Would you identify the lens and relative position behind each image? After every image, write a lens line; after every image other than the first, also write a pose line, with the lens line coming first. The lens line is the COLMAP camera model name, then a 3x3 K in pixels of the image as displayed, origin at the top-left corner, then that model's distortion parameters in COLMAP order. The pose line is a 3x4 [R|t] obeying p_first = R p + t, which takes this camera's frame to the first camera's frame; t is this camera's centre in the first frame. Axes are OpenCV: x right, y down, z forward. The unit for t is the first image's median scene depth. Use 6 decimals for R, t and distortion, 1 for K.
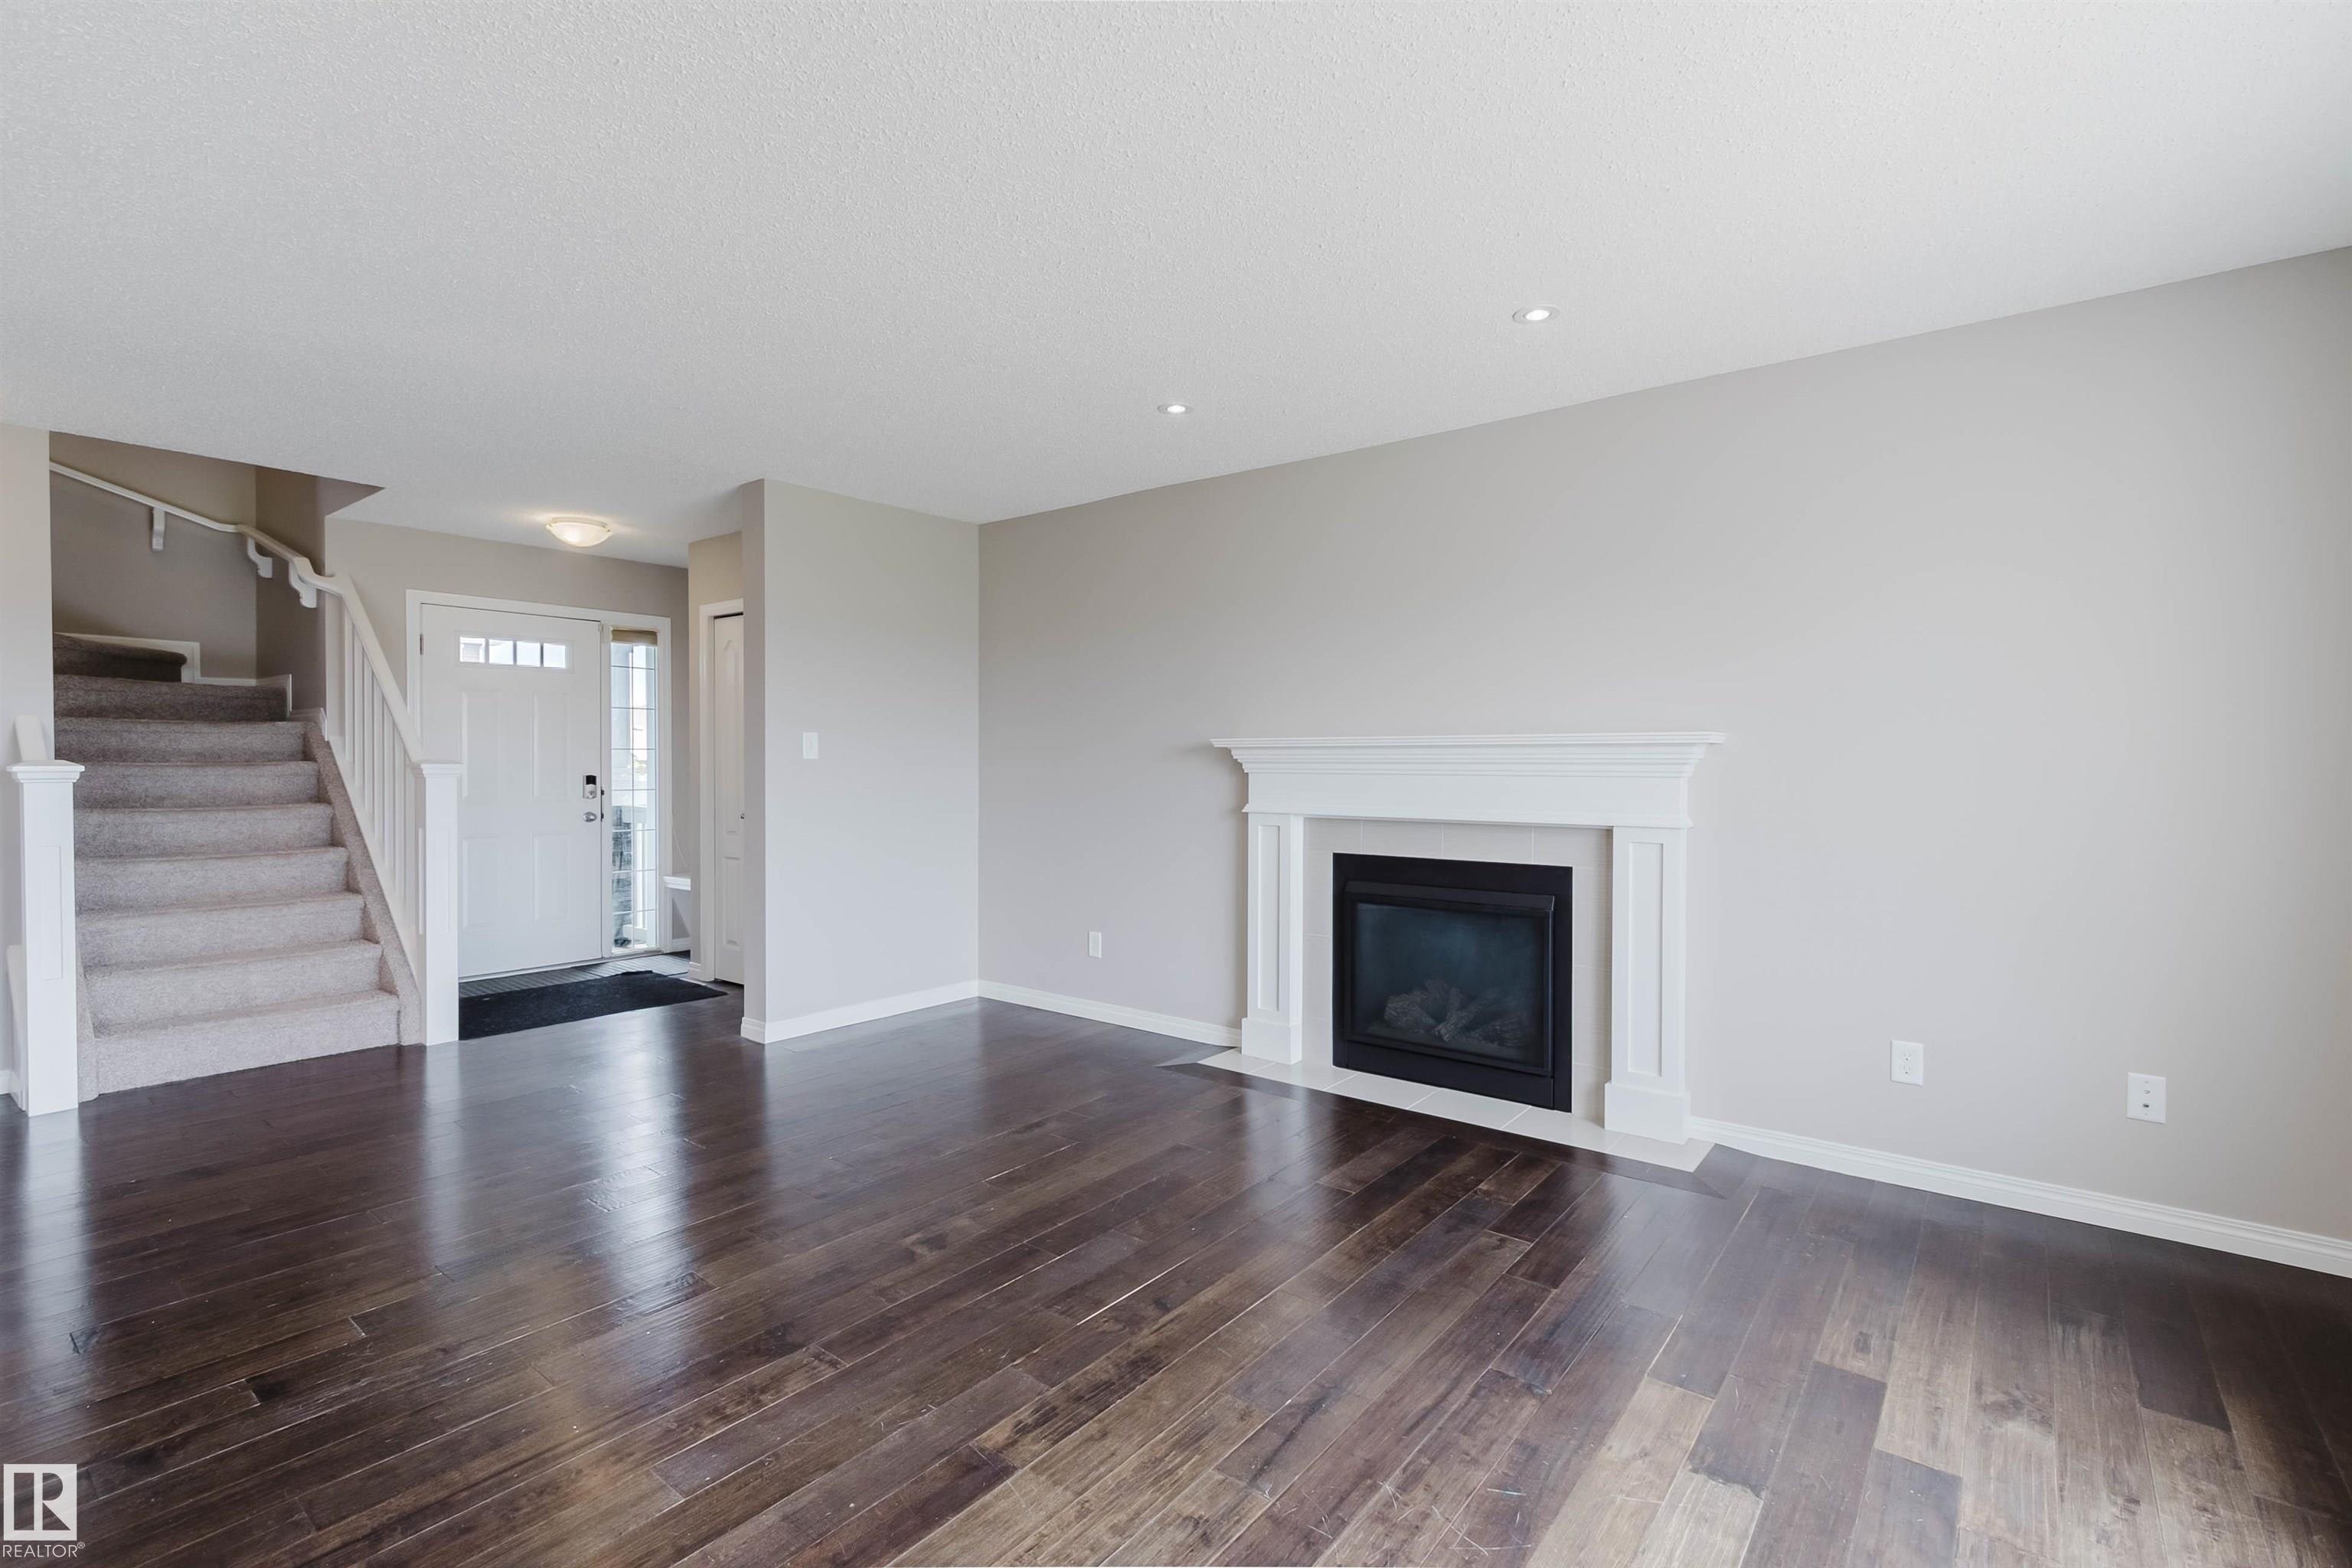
lens RADIAL K [[1069.4, 0, 1173.6], [0, 1069.4, 771.7], [0, 0, 1]] dist [0.003428, -0.000406]
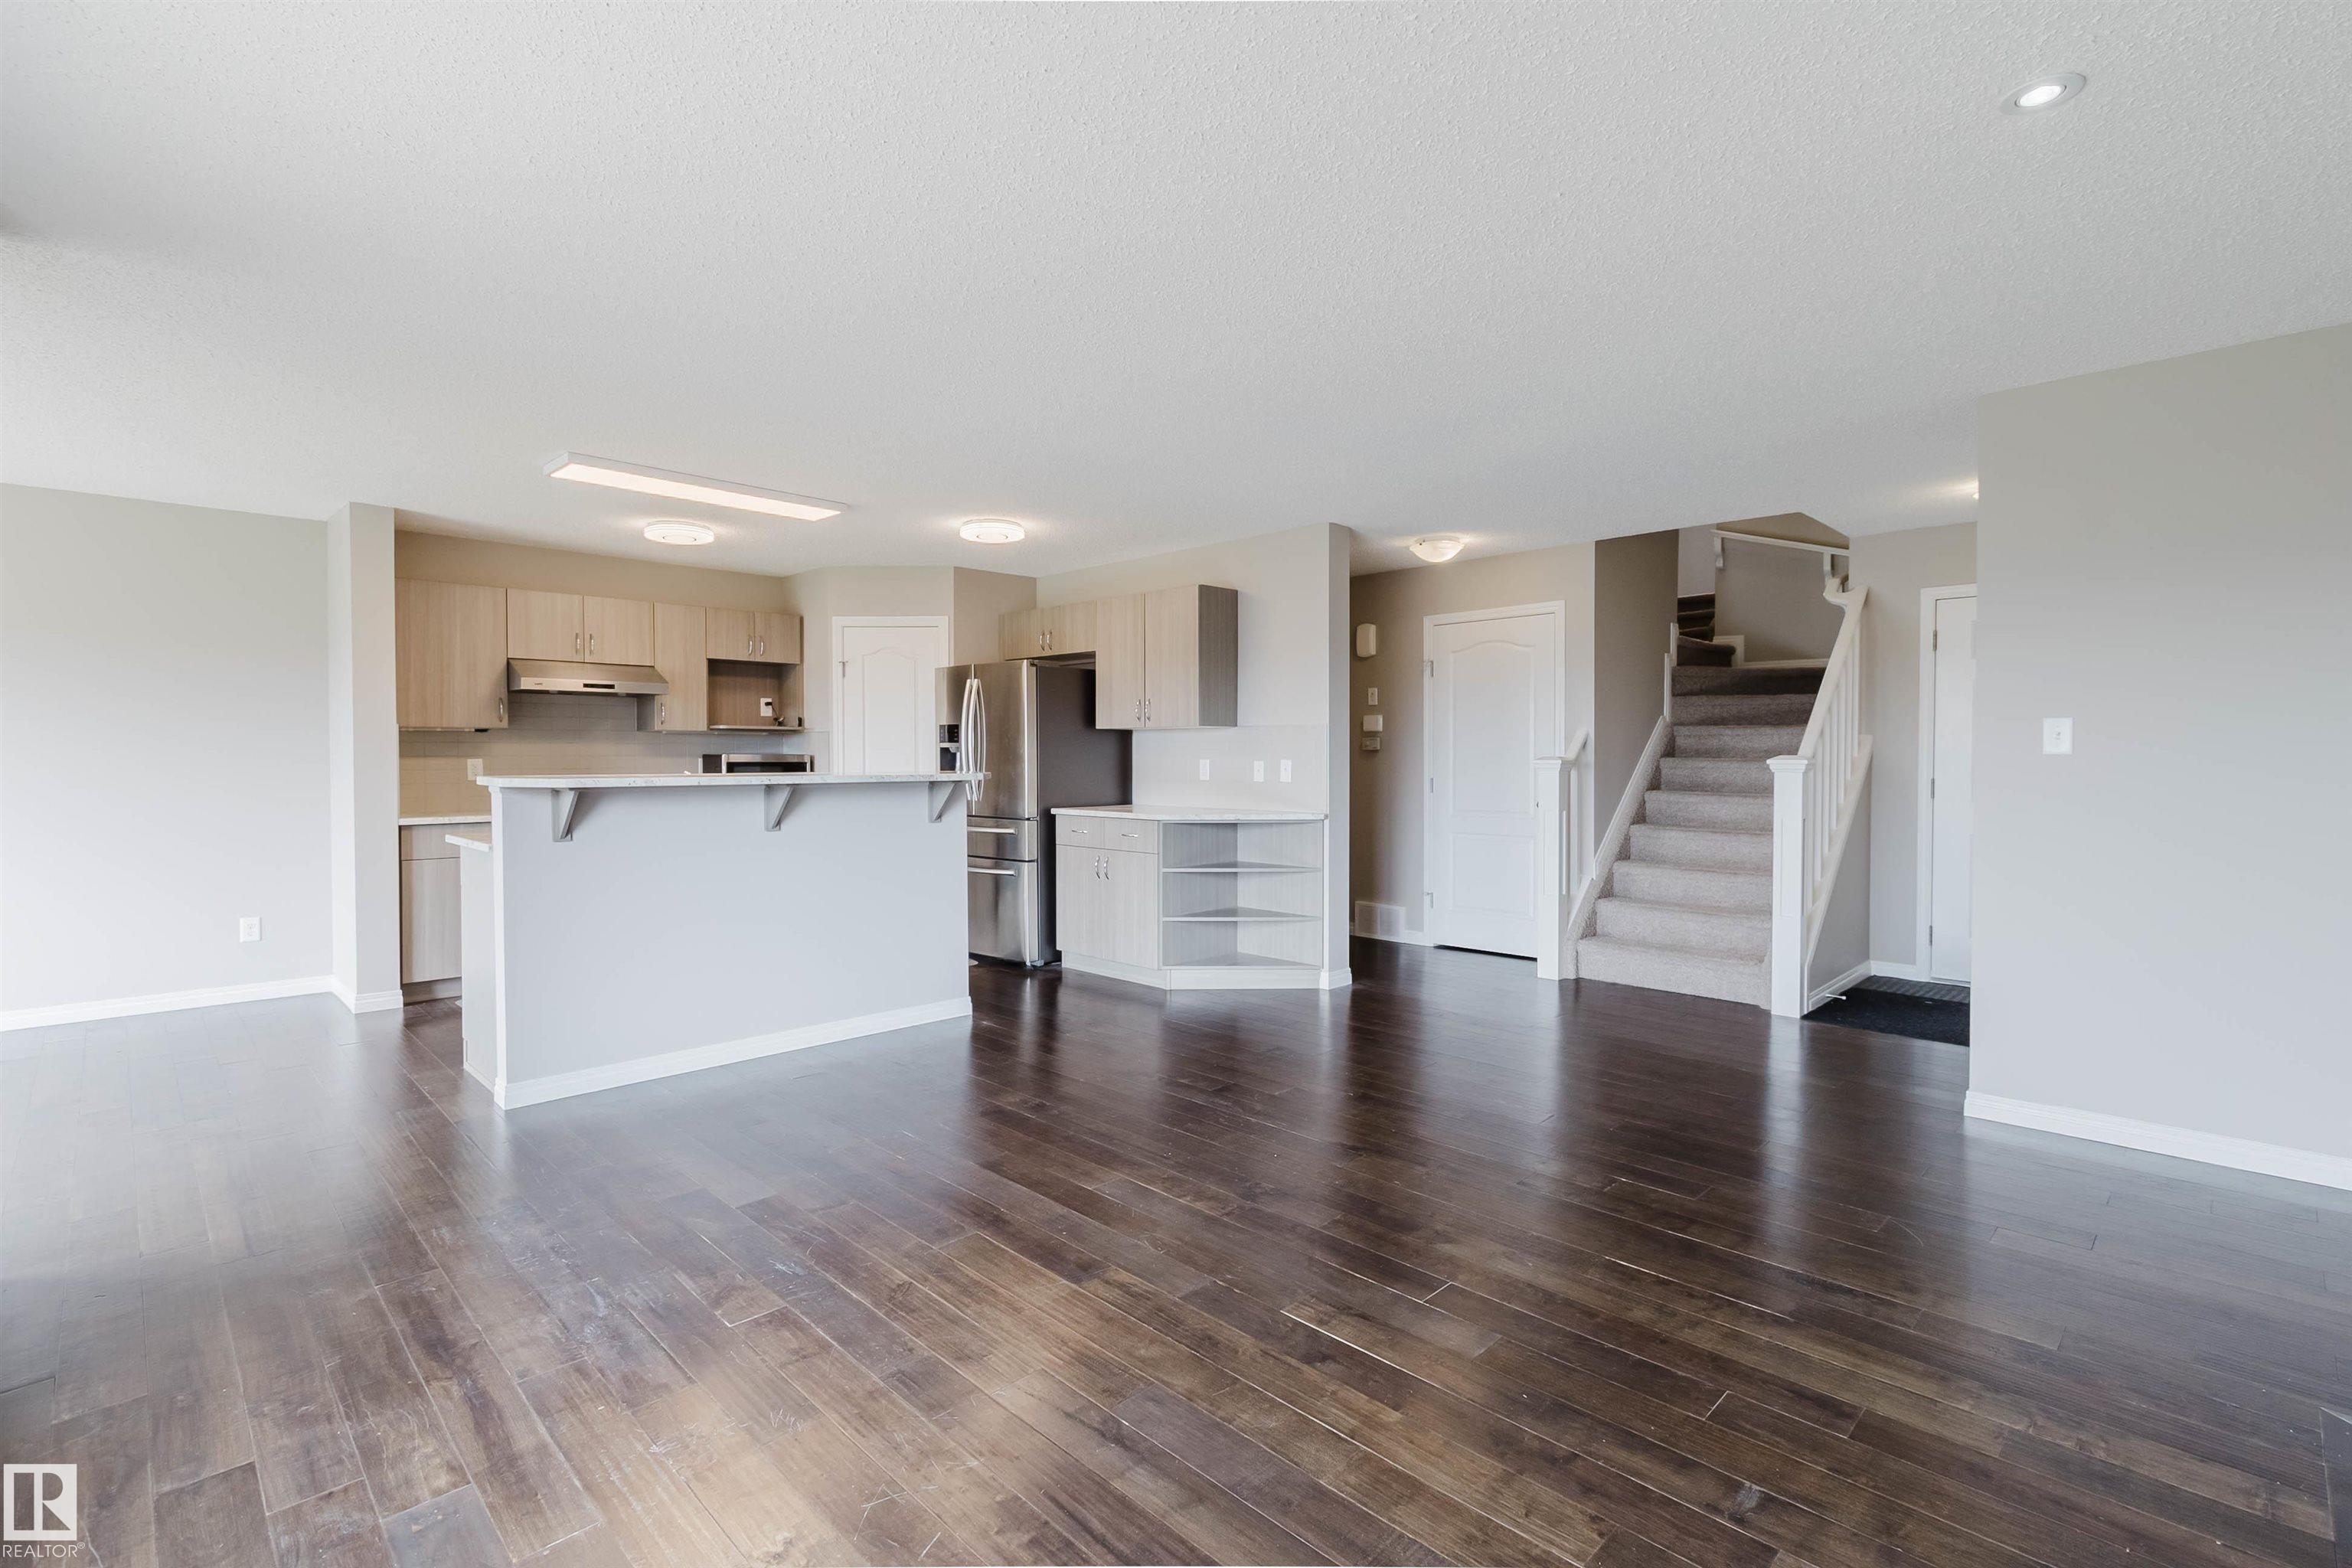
lens RADIAL K [[1069.4, 0, 1173.6], [0, 1069.4, 771.7], [0, 0, 1]] dist [0.003428, -0.000406]
pose [[-0.116417, 0.013698, -0.993106, 0.508127], [-0.010285, 0.999835, 0.014997, -0.005734], [0.993147, 0.011960, -0.116257, 0.553544]]
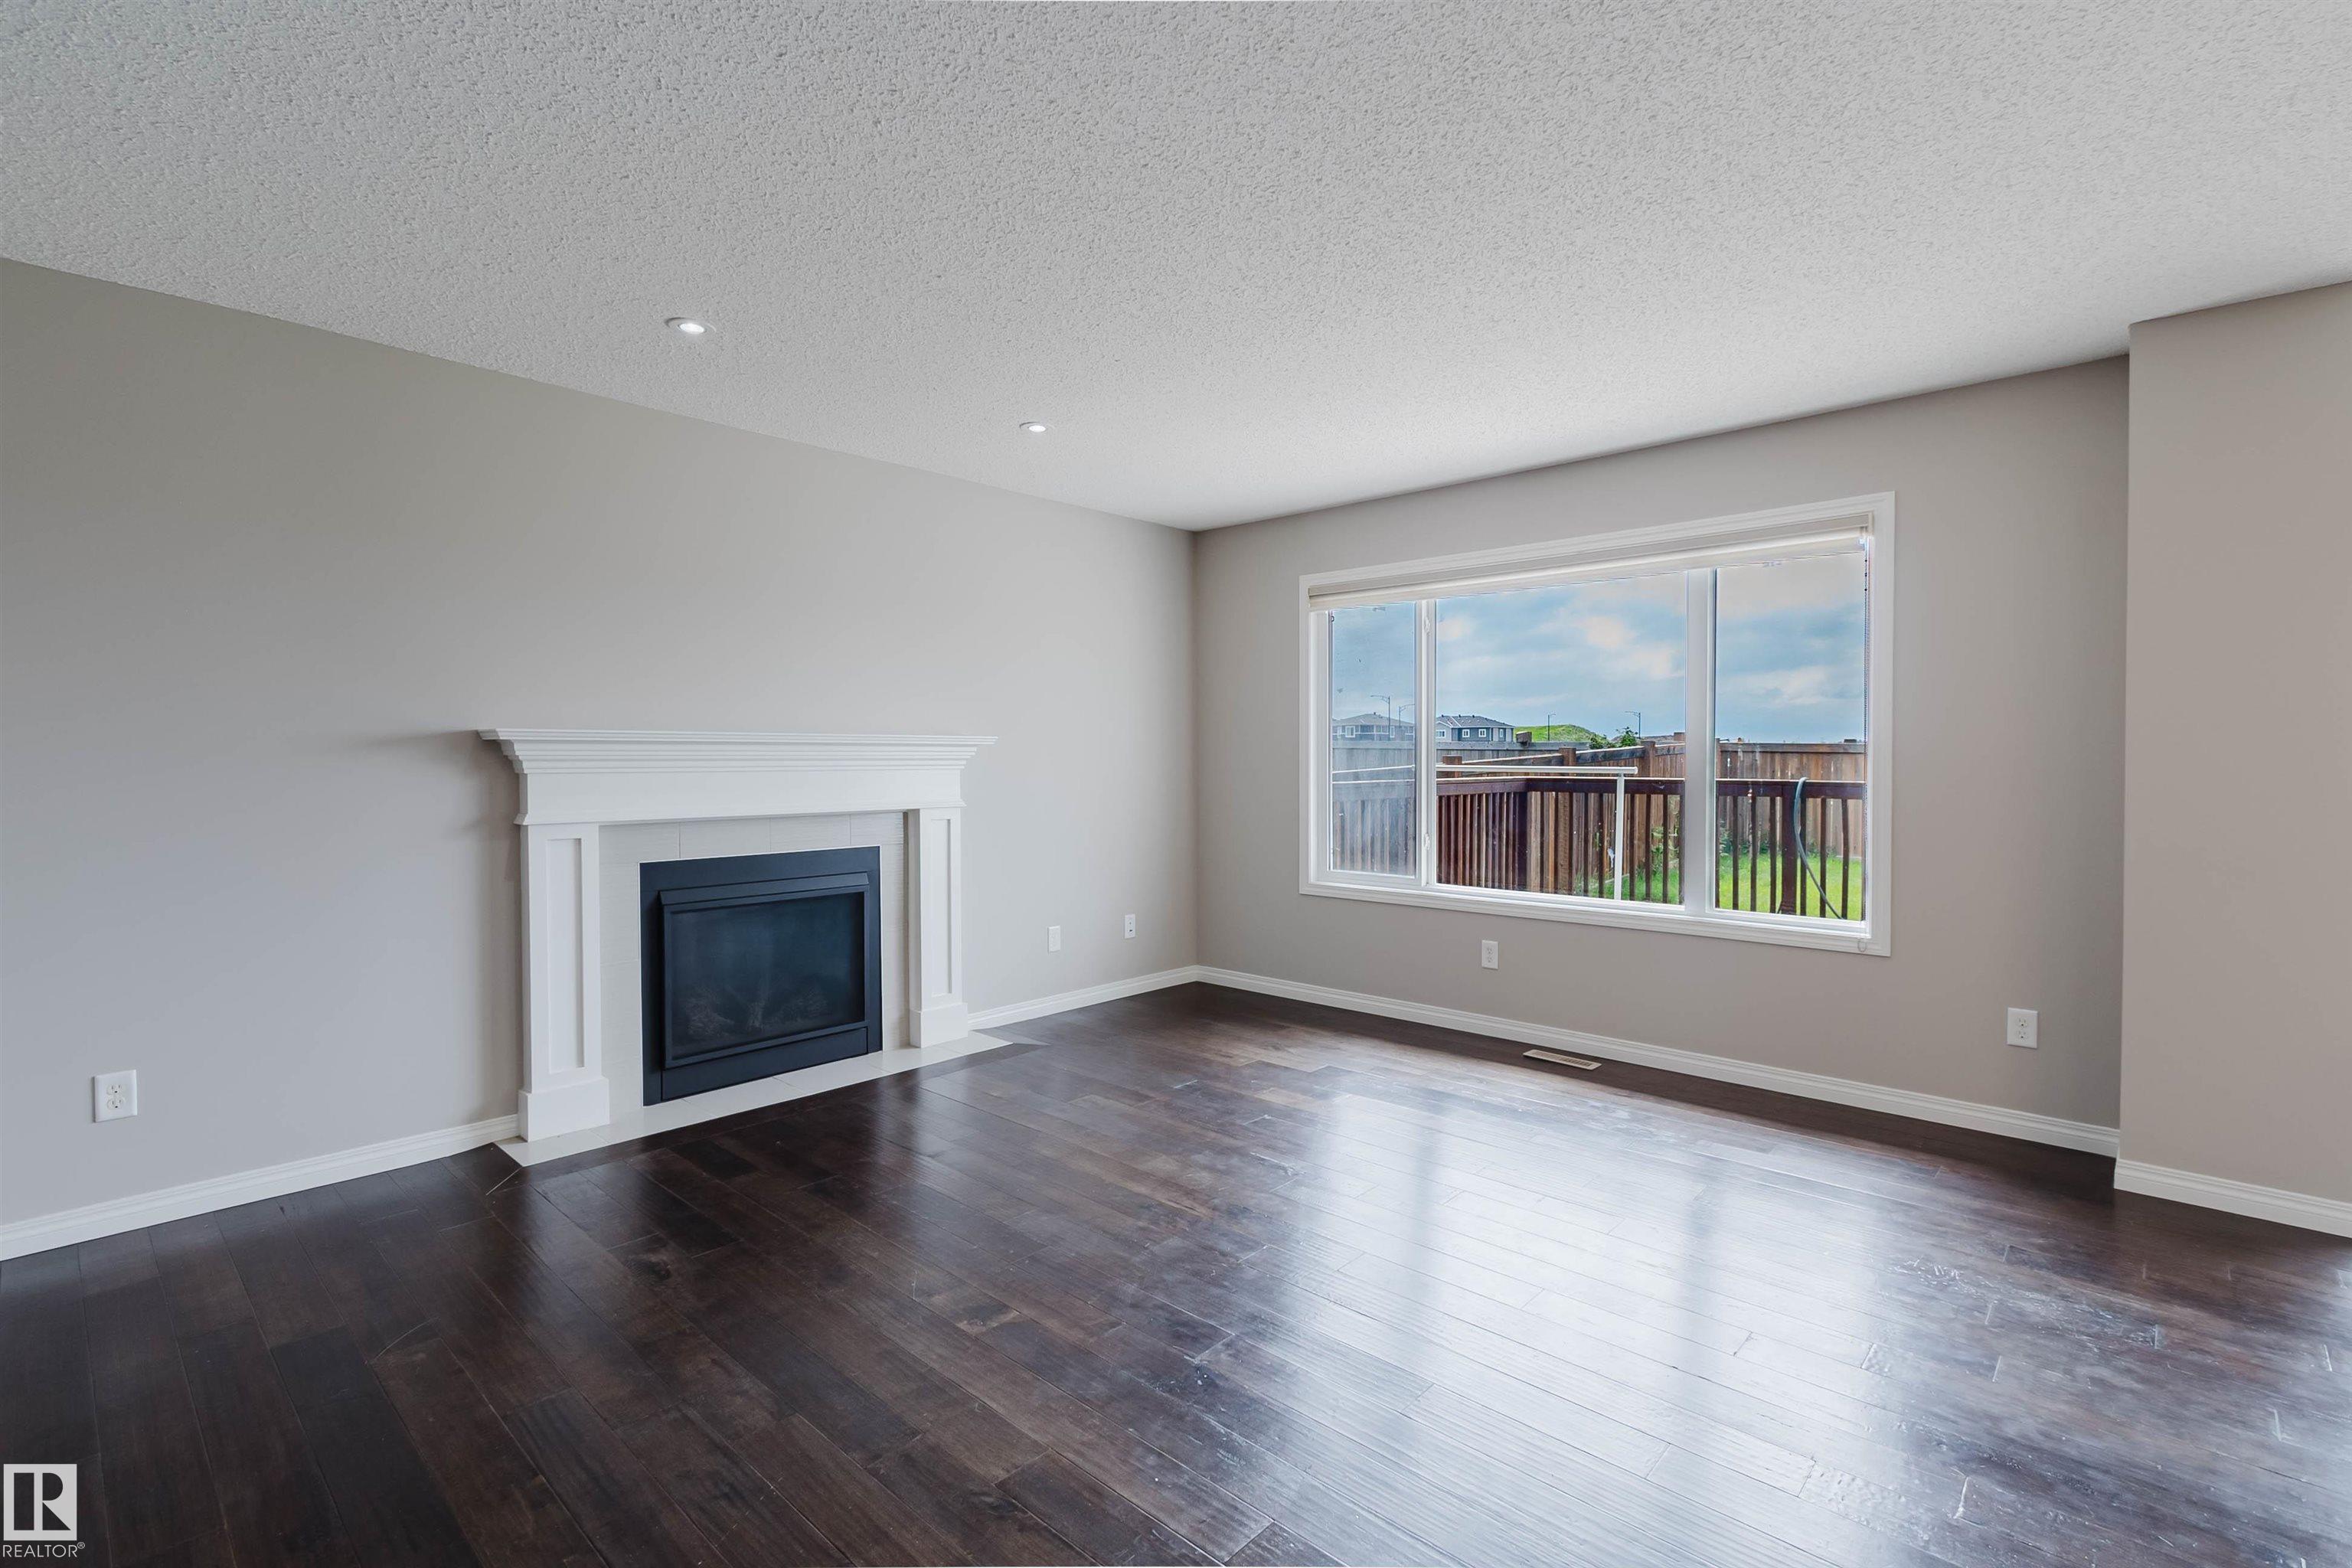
lens RADIAL K [[1069.4, 0, 1173.6], [0, 1069.4, 771.7], [0, 0, 1]] dist [0.003428, -0.000406]
pose [[0.076431, -0.014898, 0.996964, -0.689796], [0.011459, 0.999835, 0.014063, -0.006029], [-0.997009, 0.010349, 0.076589, 0.500816]]
